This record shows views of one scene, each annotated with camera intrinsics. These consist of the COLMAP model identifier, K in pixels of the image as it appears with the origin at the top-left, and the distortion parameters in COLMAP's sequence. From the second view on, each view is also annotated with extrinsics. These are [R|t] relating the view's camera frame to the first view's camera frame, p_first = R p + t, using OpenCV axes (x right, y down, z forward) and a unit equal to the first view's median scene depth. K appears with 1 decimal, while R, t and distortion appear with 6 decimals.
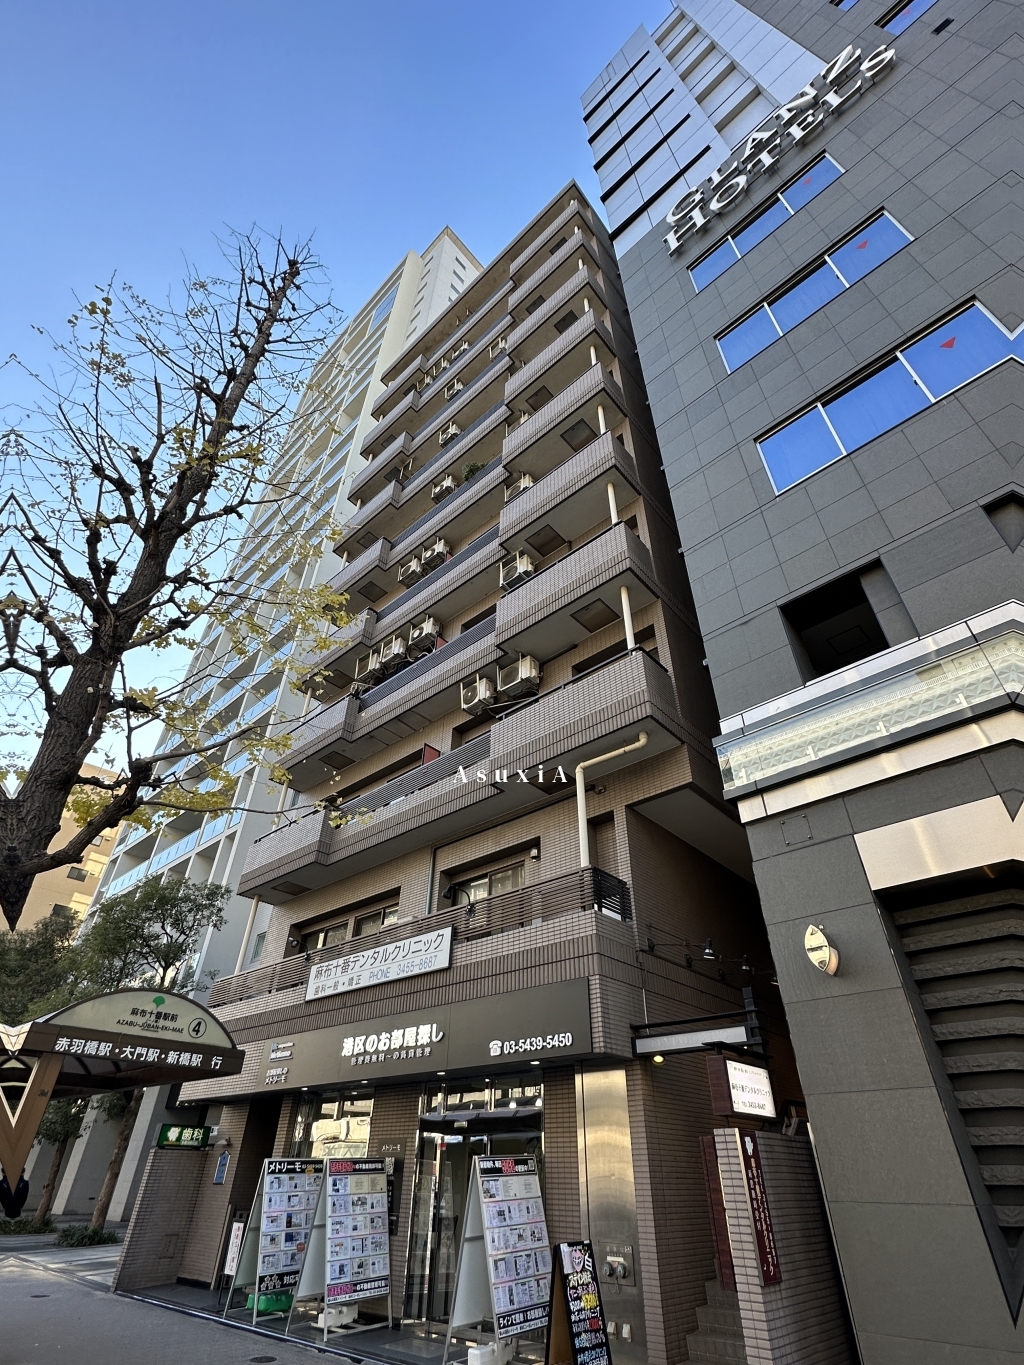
lens RADIAL K [[639.9, 0, 511.3], [0, 639.9, 683.8], [0, 0, 1]] dist [-0.000941, -0.000489]
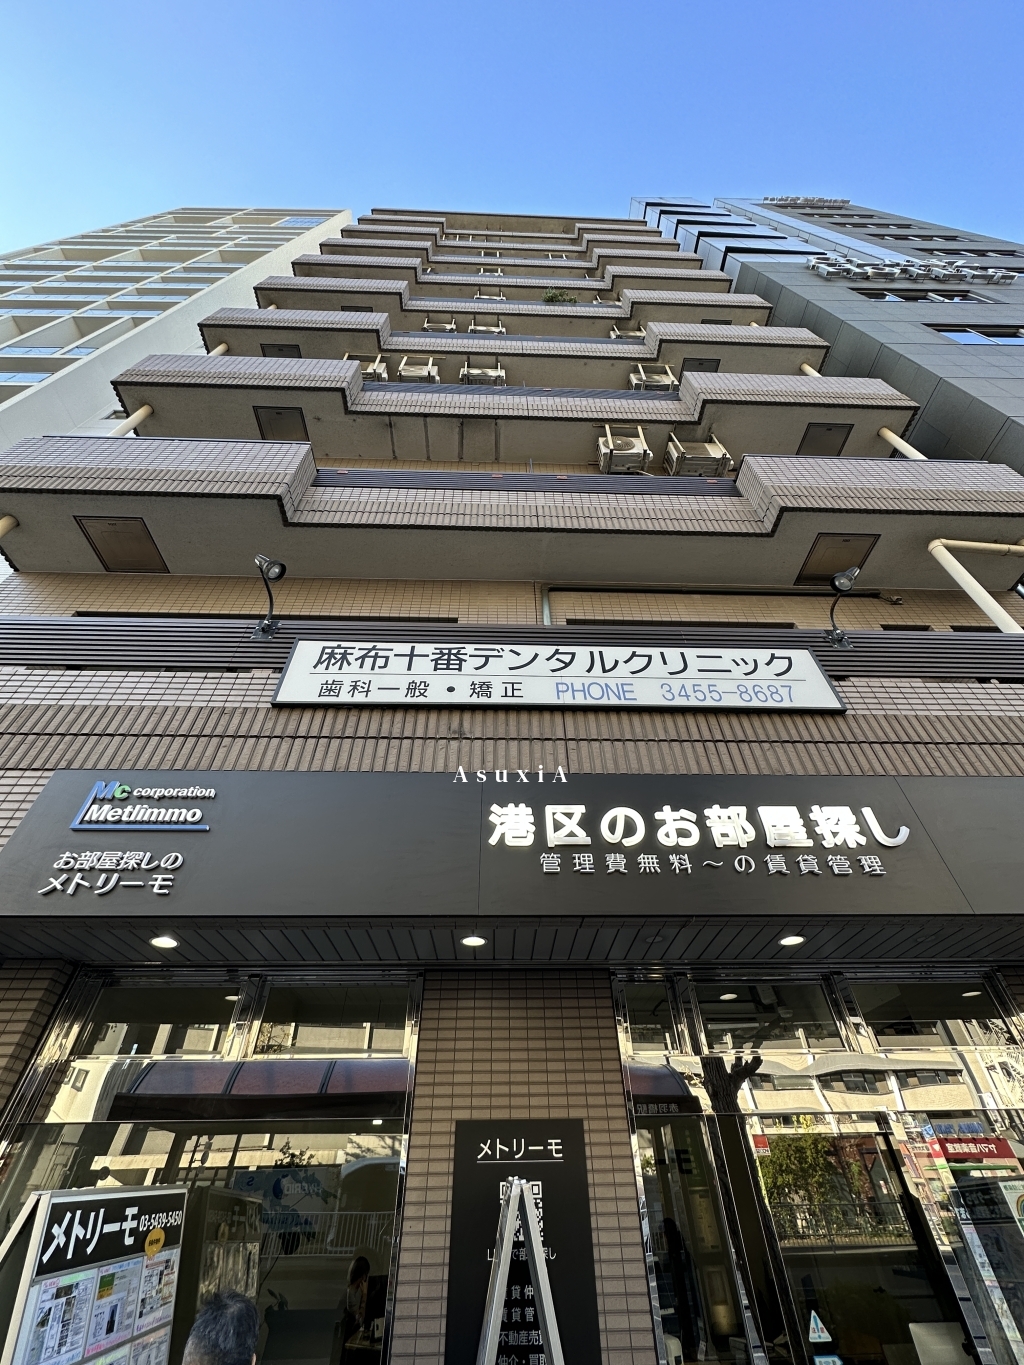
lens RADIAL K [[540.5, 0, 512.9], [0, 540.5, 682.9], [0, 0, 1]] dist [-0.012508, -0.000153]
pose [[0.725889, 0.465024, 0.506791, -0.419155], [-0.403203, 0.884632, -0.234209, 0.550676], [-0.557236, -0.034330, 0.829644, 0.744952]]
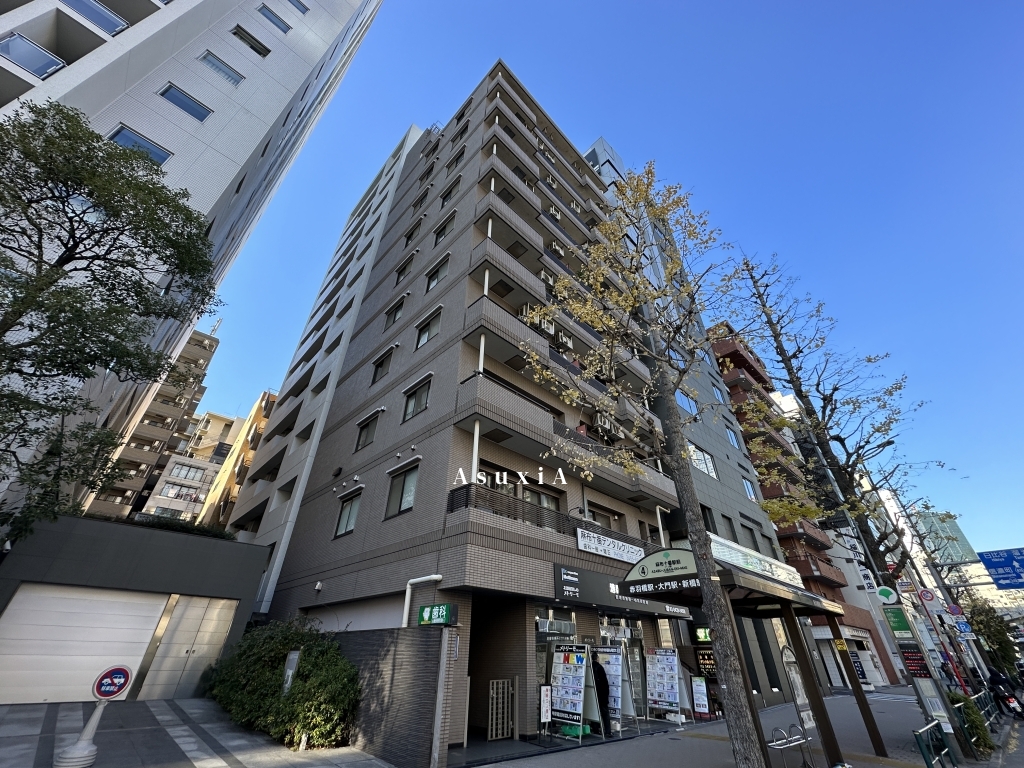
lens RADIAL K [[405.5, 0, 512.3], [0, 405.5, 385.0], [0, 0, 1]] dist [-0.012508, -0.000153]
pose [[0.065777, 0.551692, 0.831450, -1.508127], [-0.619427, 0.675841, -0.399436, 0.788825], [-0.782294, -0.488749, 0.386188, 1.030126]]
